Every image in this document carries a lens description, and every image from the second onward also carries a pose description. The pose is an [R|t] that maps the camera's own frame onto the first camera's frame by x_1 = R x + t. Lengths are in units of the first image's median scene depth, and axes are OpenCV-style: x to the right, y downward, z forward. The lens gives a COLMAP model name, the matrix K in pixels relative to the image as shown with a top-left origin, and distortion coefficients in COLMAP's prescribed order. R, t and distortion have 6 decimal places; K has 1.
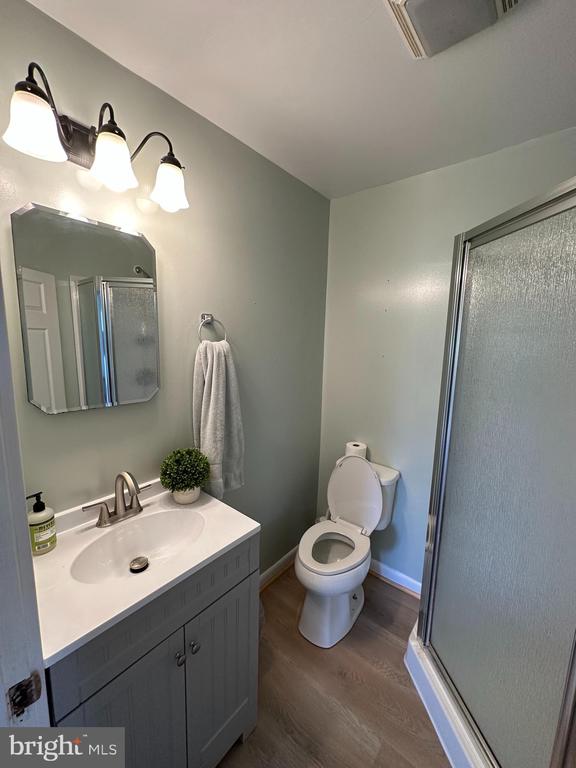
lens RADIAL K [[306.9, 0, 288.5], [0, 306.9, 382.9], [0, 0, 1]] dist [-0.002561, 0.000236]
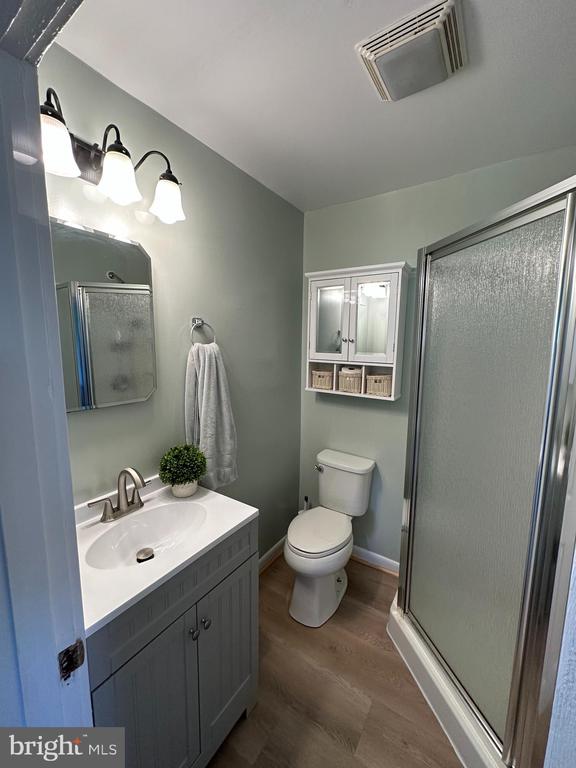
lens RADIAL K [[306.9, 0, 288.3], [0, 306.9, 382.8], [0, 0, 1]] dist [-0.002561, 0.000236]
pose [[0.994217, -0.028134, 0.103640, -0.081590], [0.029835, 0.999444, -0.014900, 0.028546], [-0.103164, 0.017906, 0.994503, -0.096821]]
